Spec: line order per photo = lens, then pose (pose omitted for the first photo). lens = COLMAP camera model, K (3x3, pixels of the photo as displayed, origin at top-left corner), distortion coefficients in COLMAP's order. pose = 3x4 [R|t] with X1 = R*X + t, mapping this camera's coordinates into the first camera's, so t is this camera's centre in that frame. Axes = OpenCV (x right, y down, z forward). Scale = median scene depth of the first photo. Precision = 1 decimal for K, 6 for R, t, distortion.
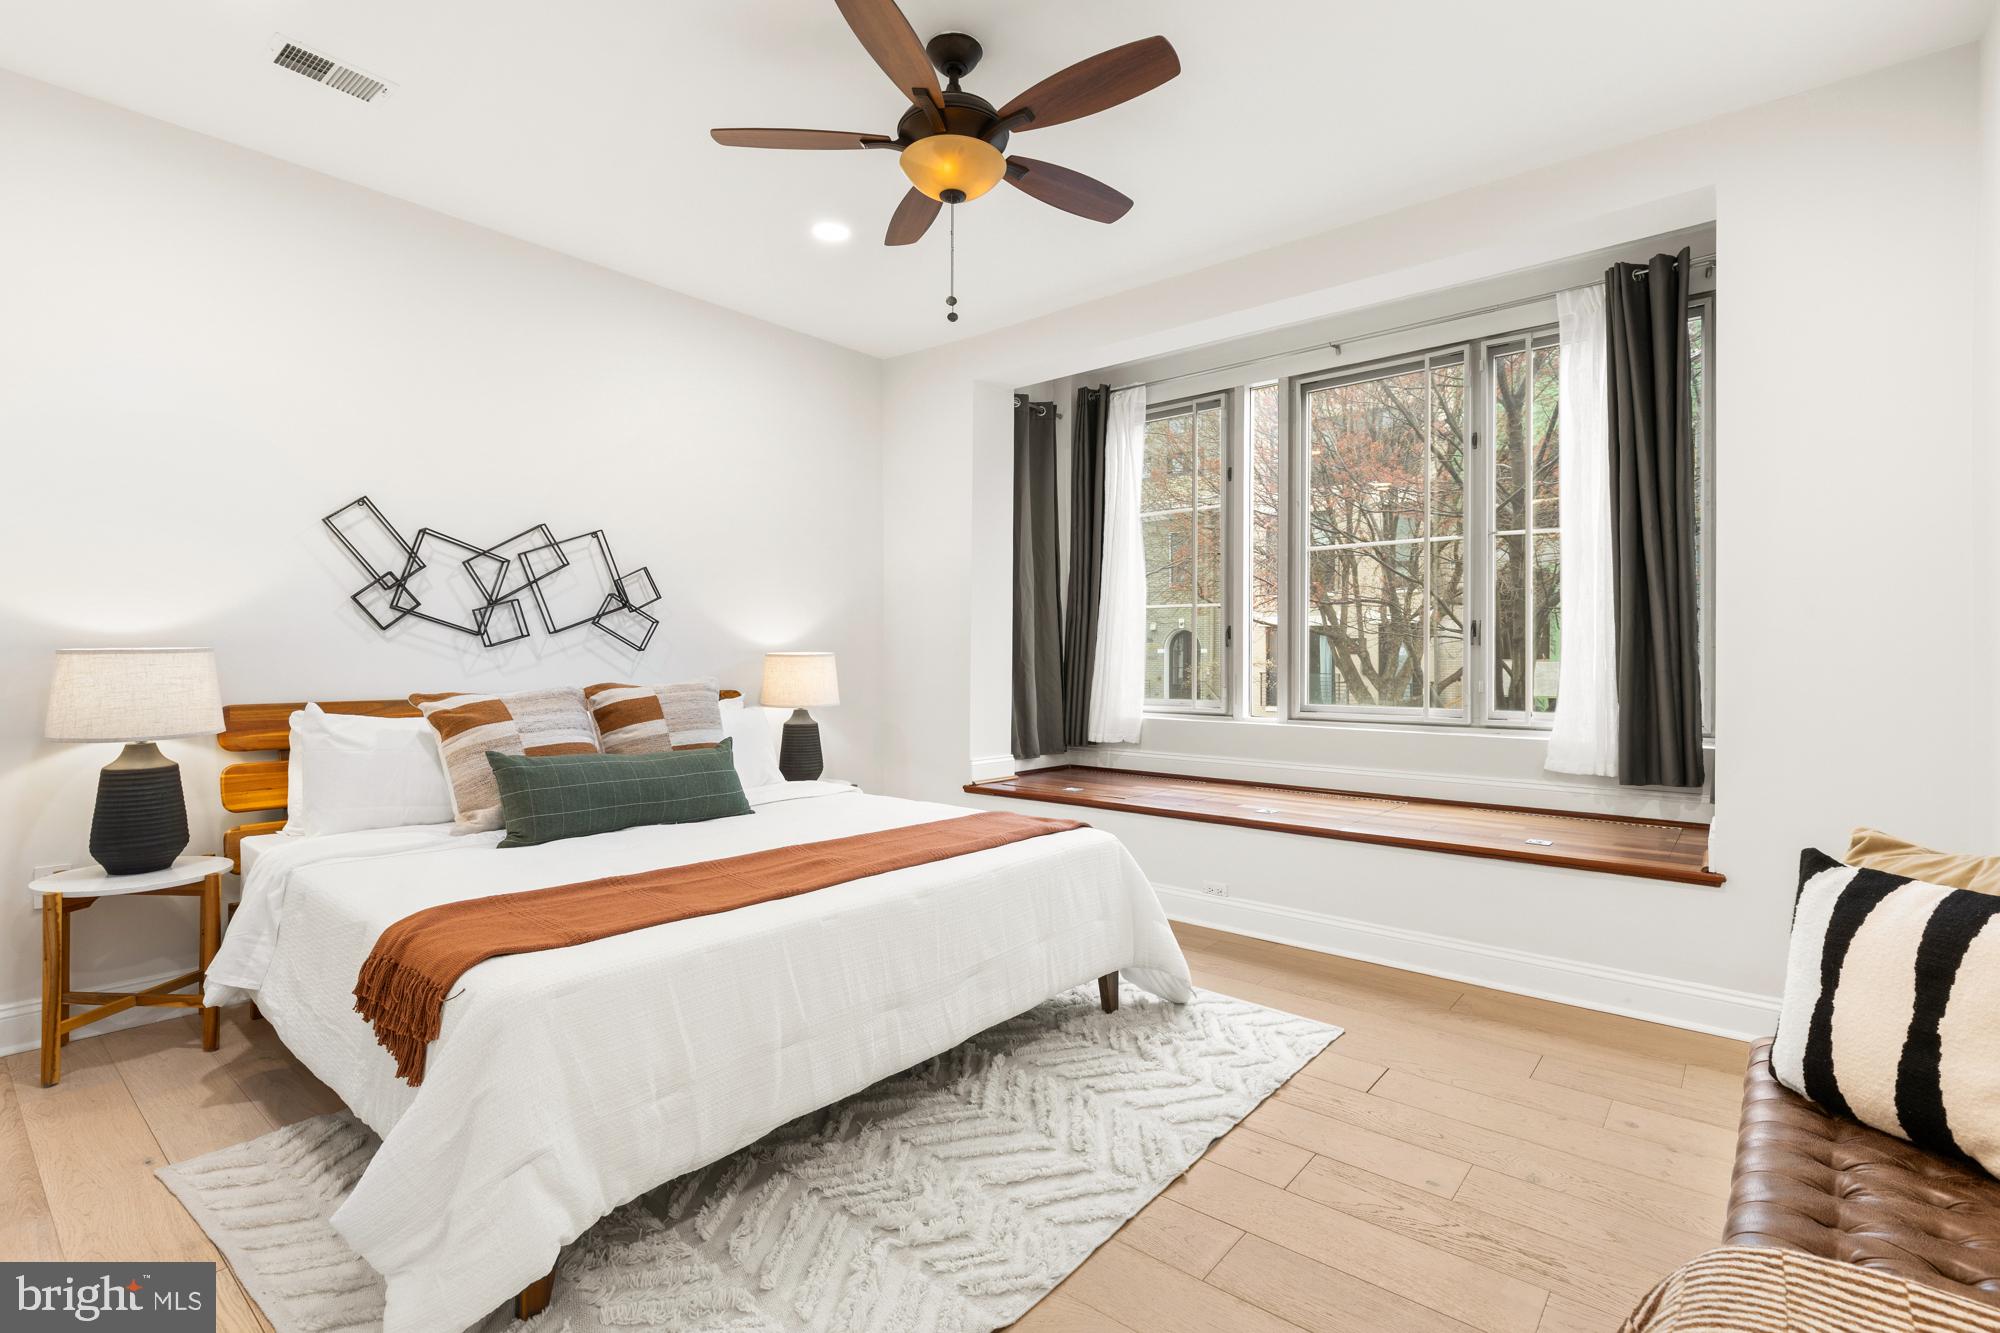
lens RADIAL K [[911.1, 0, 1001.9], [0, 911.1, 656.7], [0, 0, 1]] dist [0.004870, -0.002862]
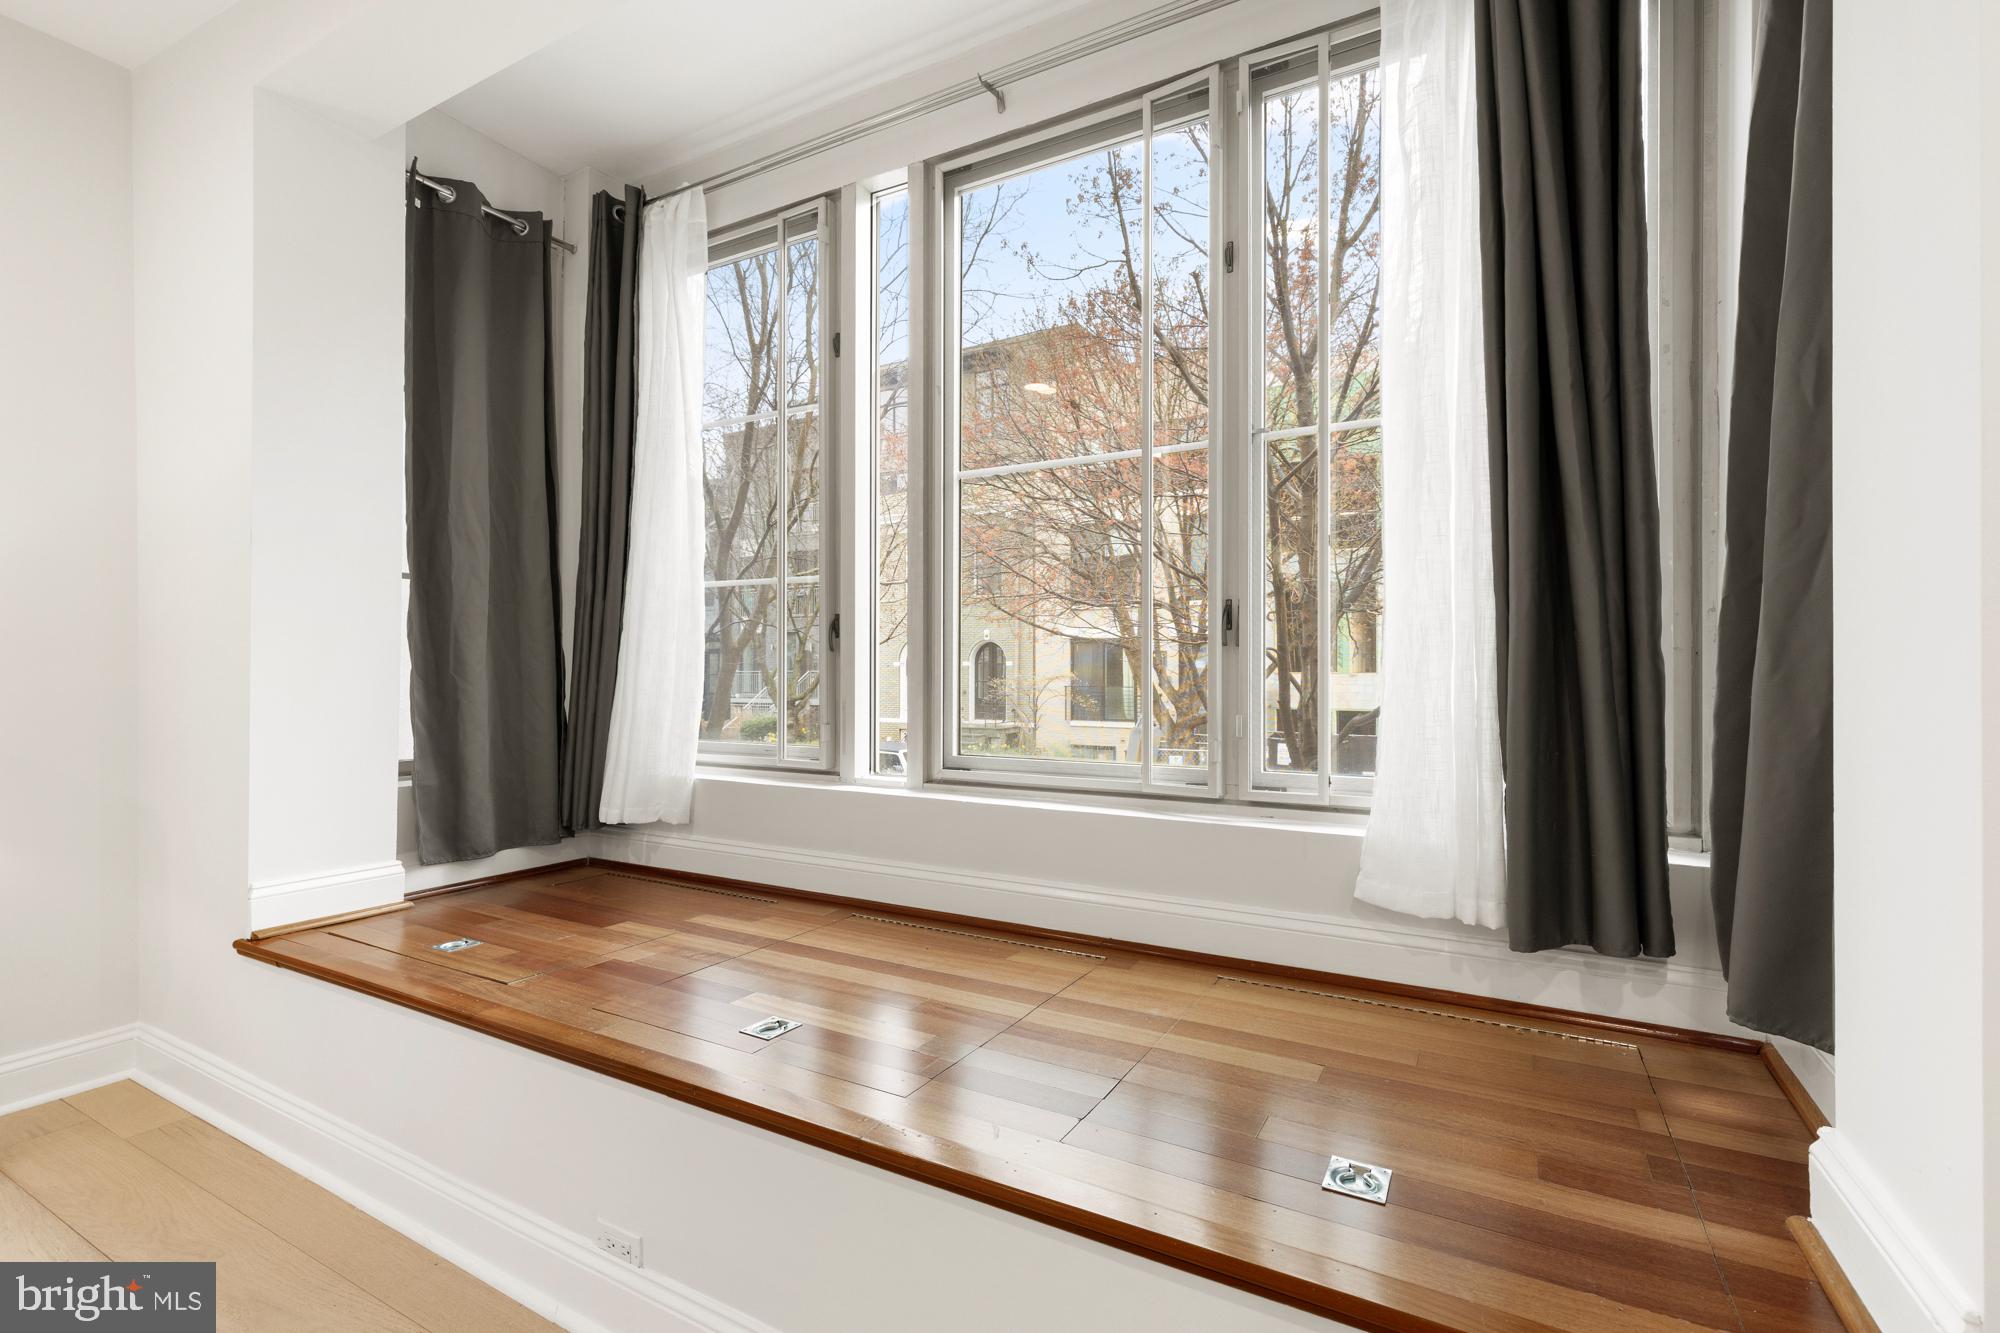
lens RADIAL K [[911.1, 0, 995.1], [0, 911.1, 668.7], [0, 0, 1]] dist [0.004870, -0.002862]
pose [[0.983373, -0.000505, 0.181595, 0.238850], [0.000737, 0.999999, -0.001212, 0.000571], [-0.181594, 0.001326, 0.983373, 0.418640]]
